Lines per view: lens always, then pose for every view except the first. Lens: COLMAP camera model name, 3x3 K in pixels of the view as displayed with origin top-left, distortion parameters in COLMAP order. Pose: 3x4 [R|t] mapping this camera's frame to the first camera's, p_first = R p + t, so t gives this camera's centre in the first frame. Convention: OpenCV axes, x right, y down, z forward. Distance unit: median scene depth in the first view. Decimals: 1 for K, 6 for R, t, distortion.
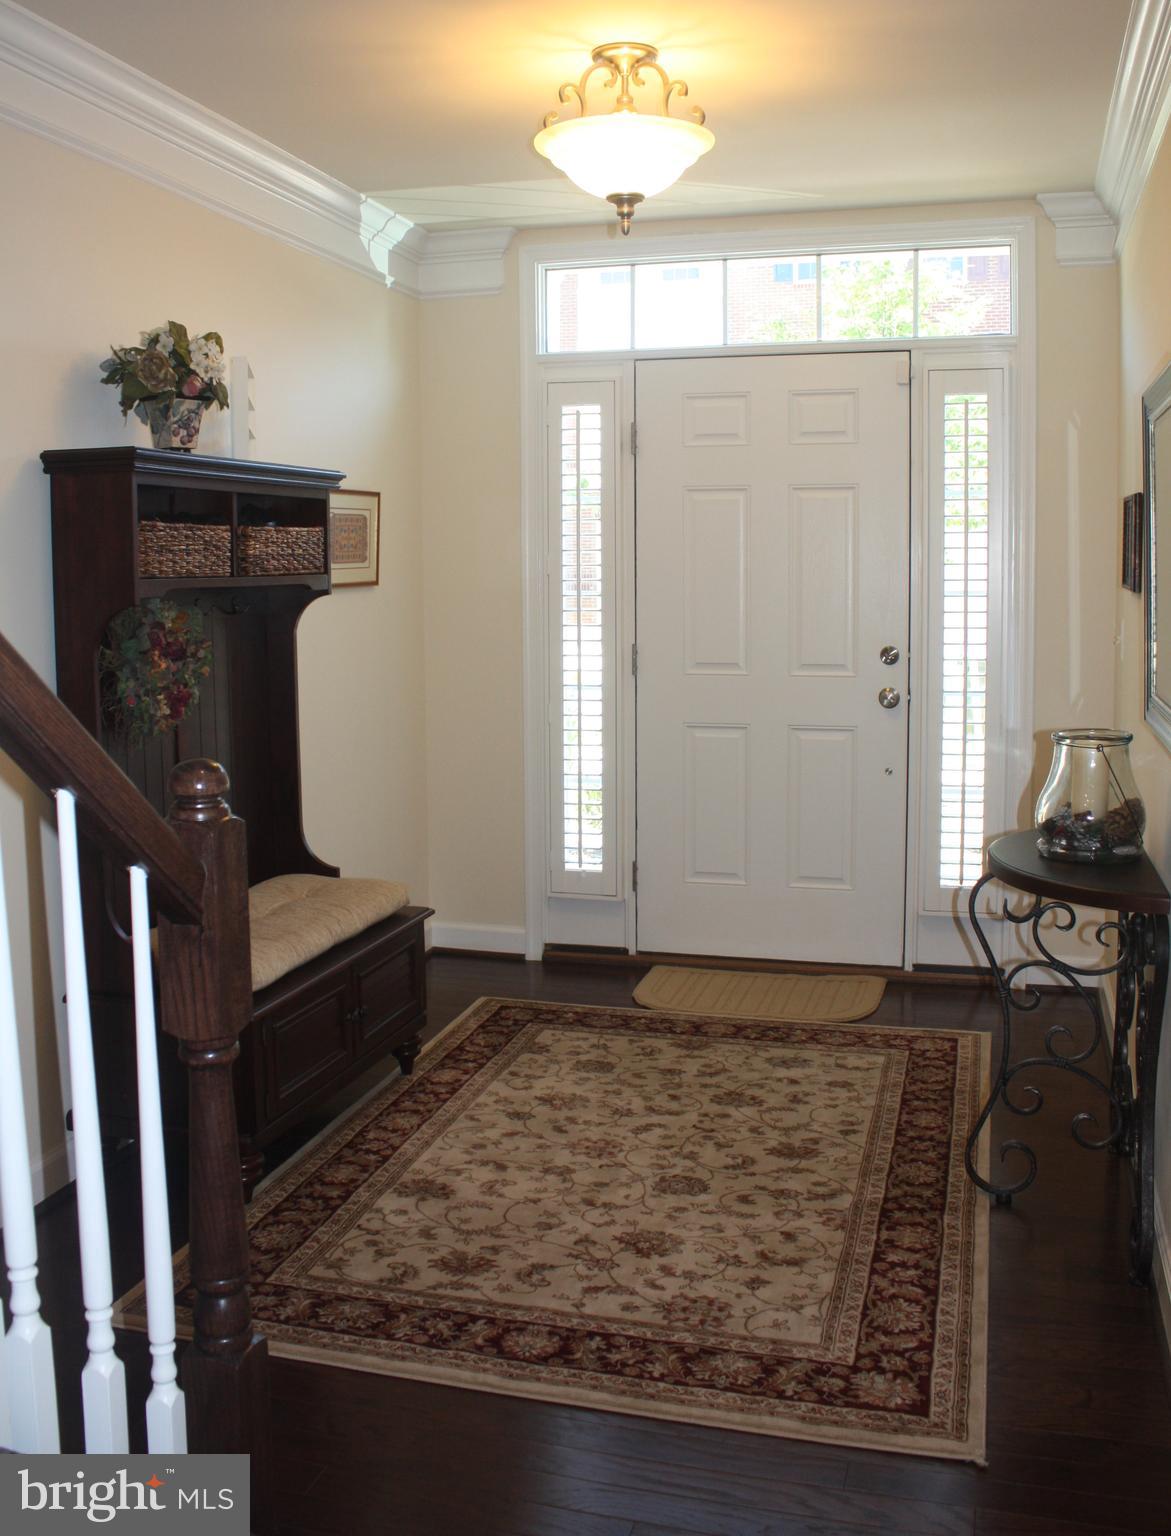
lens RADIAL K [[1544.5, 0, 584.2], [0, 1544.5, 688.7], [0, 0, 1]] dist [-0.133777, 0.014059]
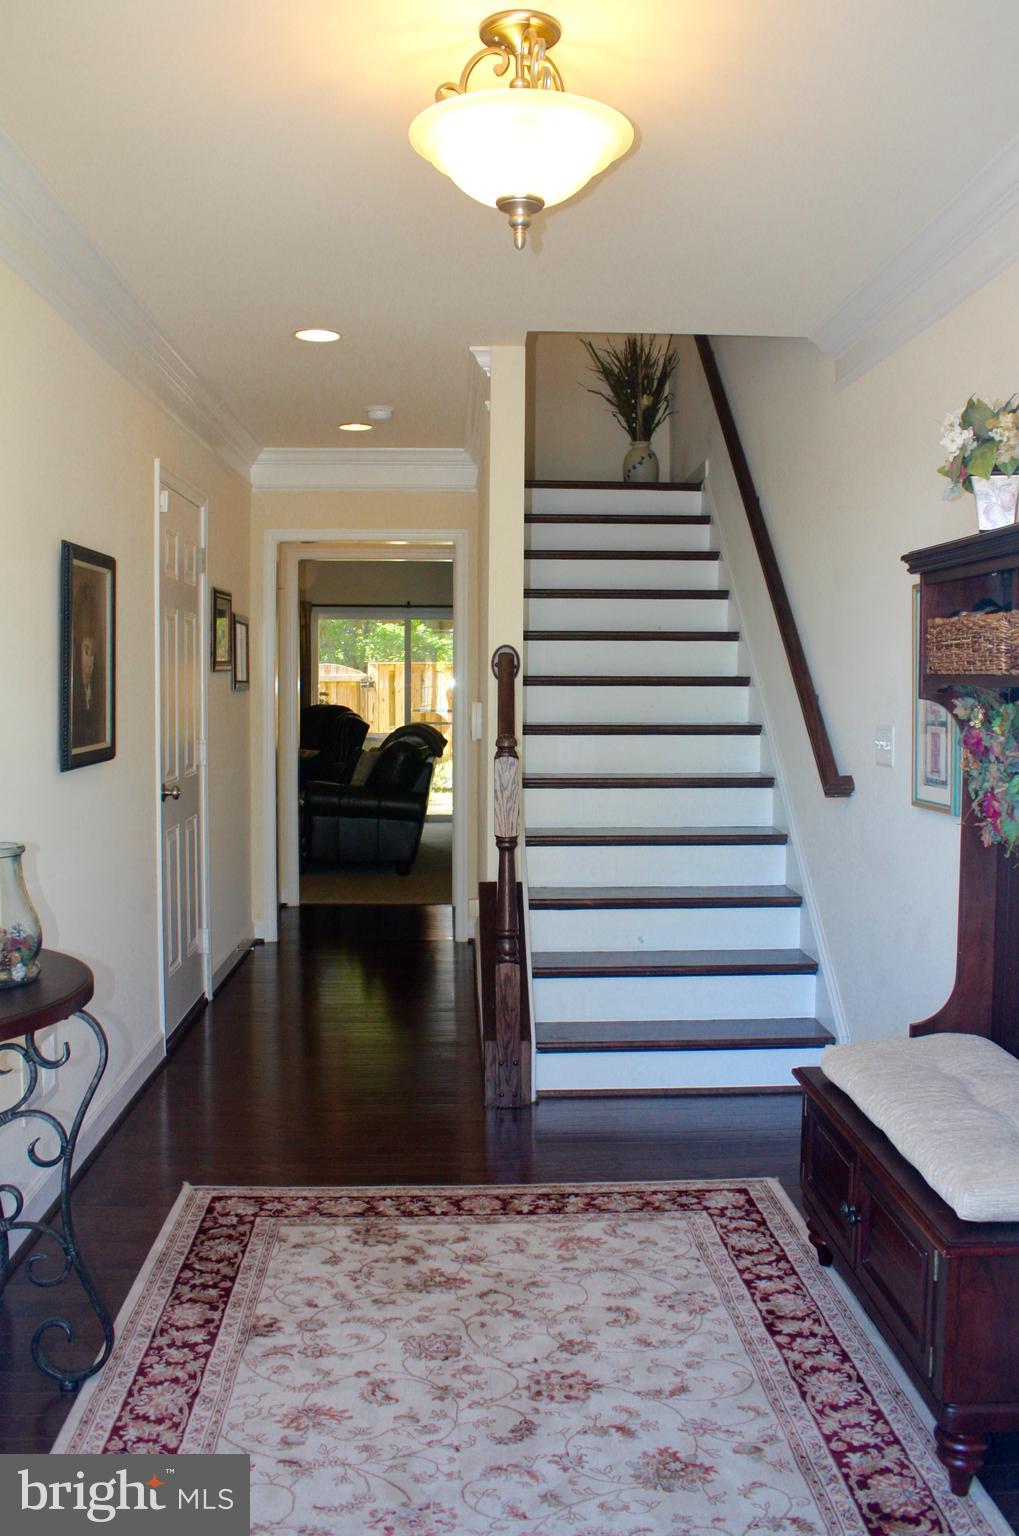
lens RADIAL K [[1344.3, 0, 509.5], [0, 1344.3, 768.0], [0, 0, 1]] dist [-0.177694, 0.161773]
pose [[-0.951642, 0.024670, -0.306217, 0.293142], [-0.021334, 0.989057, 0.145984, -0.150710], [0.306468, 0.145458, -0.940702, 1.987851]]
